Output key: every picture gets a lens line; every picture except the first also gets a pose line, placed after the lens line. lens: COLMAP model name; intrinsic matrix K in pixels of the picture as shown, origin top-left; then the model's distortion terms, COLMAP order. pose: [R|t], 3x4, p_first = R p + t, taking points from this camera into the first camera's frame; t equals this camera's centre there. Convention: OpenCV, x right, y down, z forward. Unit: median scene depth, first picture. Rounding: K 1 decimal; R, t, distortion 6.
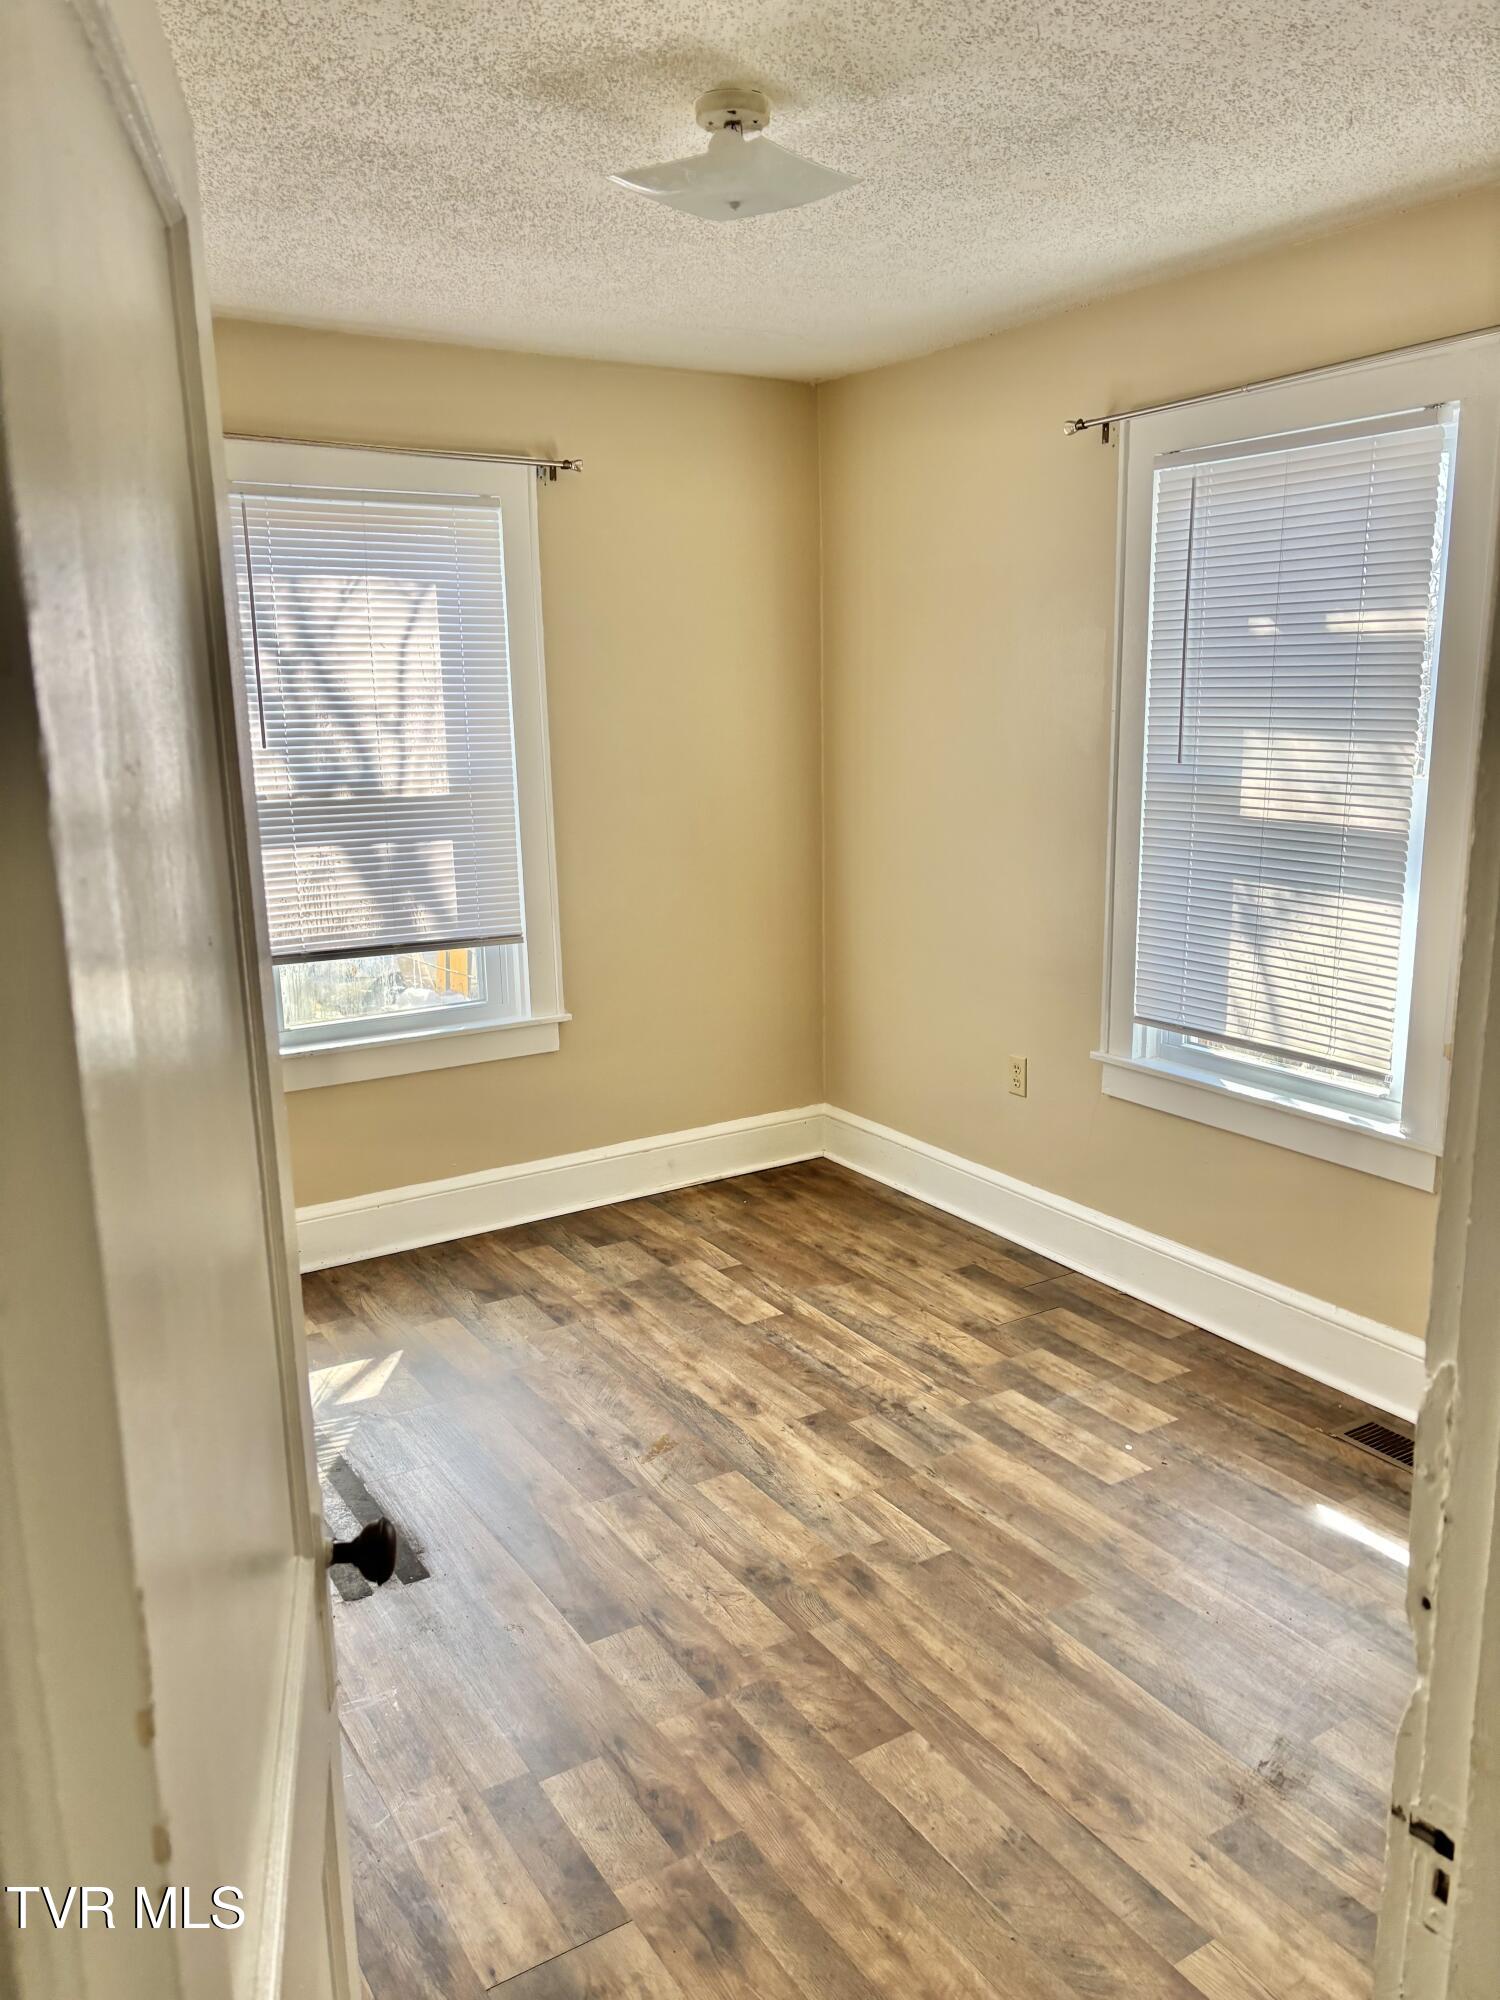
lens RADIAL K [[1520.2, 0, 750.0], [0, 1520.2, 1000.0], [0, 0, 1]] dist [0.071301, -0.003716]
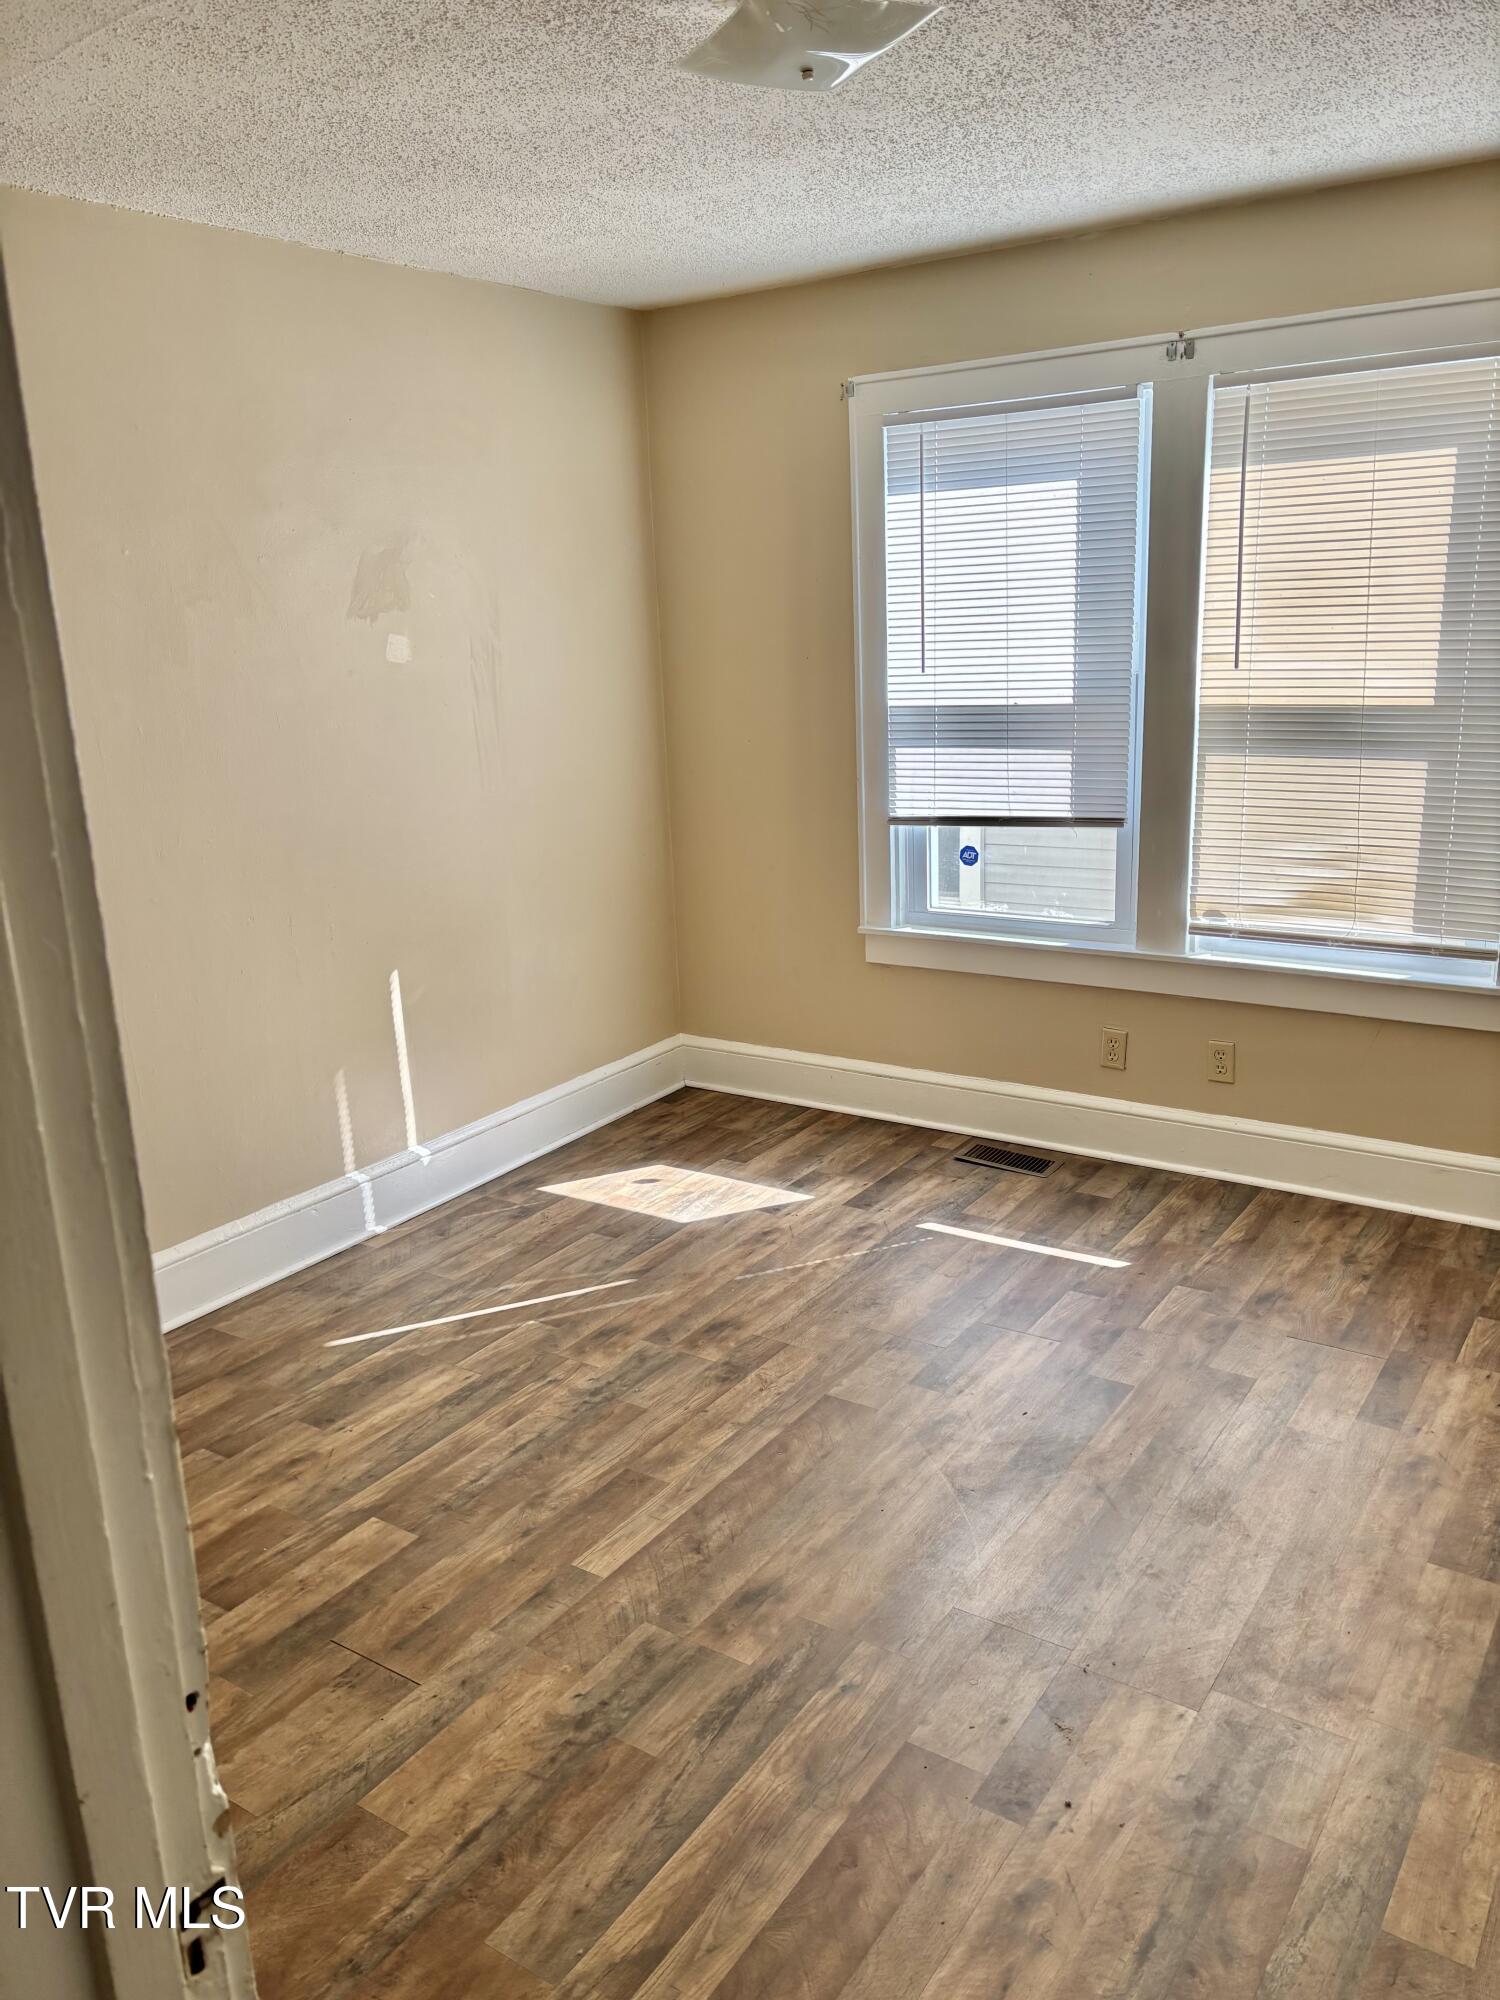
lens RADIAL K [[1520.2, 0, 750.0], [0, 1520.2, 1000.0], [0, 0, 1]] dist [0.071301, -0.003716]
pose [[-0.394675, -0.210647, 0.894349, -0.694695], [0.231921, 0.919009, 0.318802, -0.227568], [-0.889069, 0.333241, -0.313857, 1.048639]]
